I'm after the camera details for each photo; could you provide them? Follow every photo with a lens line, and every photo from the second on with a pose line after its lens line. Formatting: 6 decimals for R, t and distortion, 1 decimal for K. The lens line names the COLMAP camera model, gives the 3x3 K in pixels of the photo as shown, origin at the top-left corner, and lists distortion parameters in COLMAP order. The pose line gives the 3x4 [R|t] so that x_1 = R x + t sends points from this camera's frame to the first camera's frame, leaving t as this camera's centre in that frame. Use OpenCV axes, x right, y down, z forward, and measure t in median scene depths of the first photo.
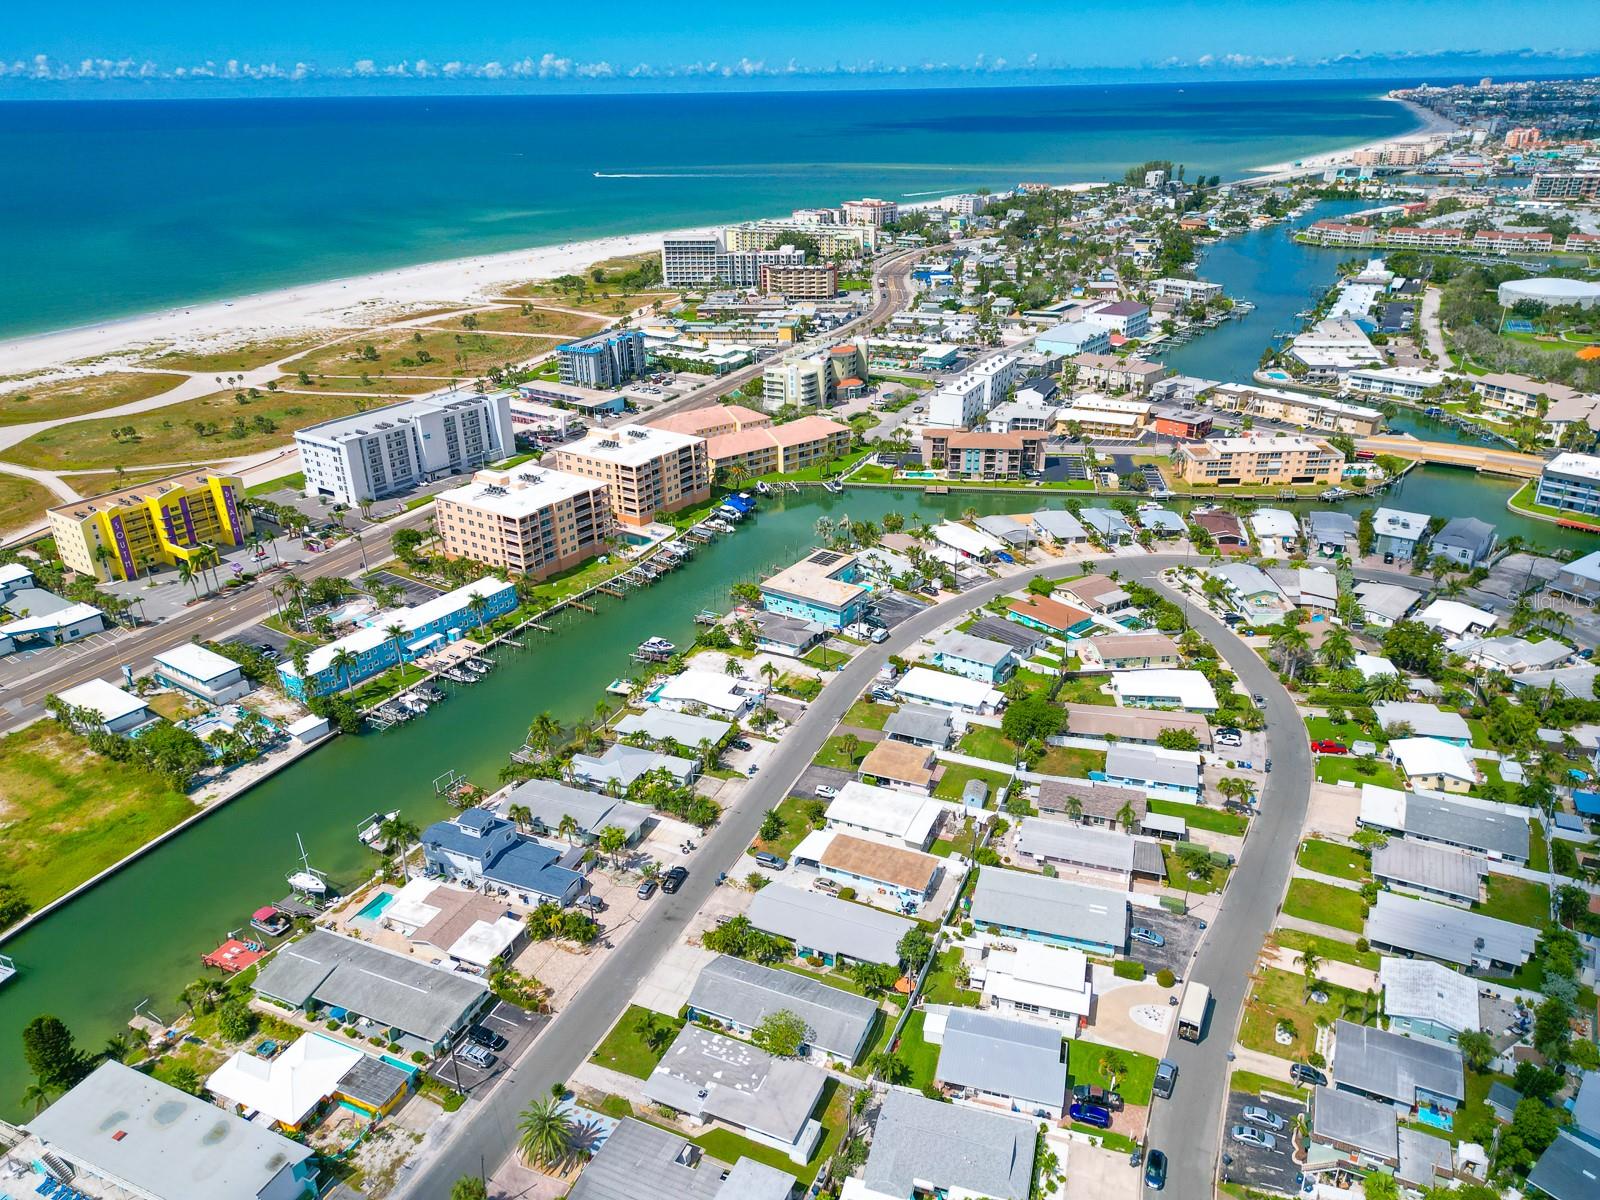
lens RADIAL K [[1113.5, 0, 800.0], [0, 1113.5, 600.0], [0, 0, 1]] dist [0.101731, -0.118411]
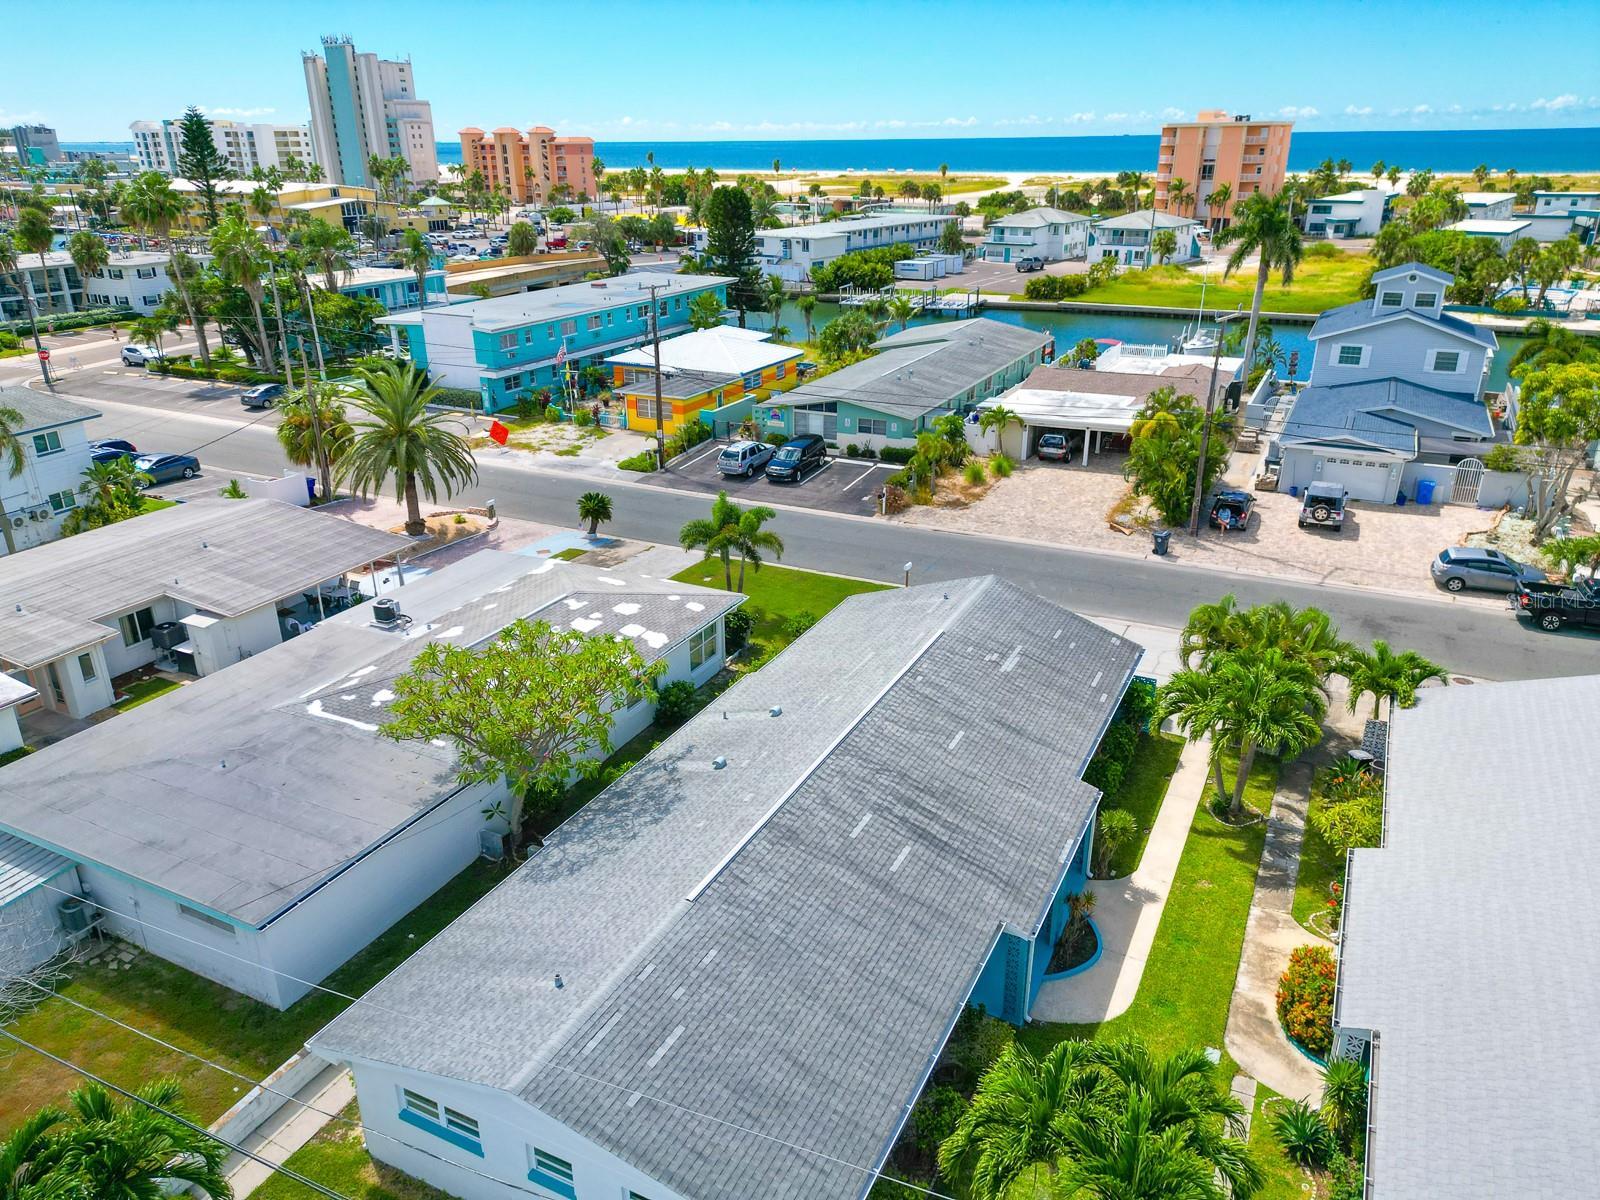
lens RADIAL K [[1113.5, 0, 800.0], [0, 1113.5, 600.0], [0, 0, 1]] dist [0.101731, -0.118411]
pose [[-0.049497, 0.396286, -0.916792, 0.106279], [-0.411010, 0.828511, 0.380316, 0.197167], [0.910286, 0.395635, 0.121869, 0.714826]]
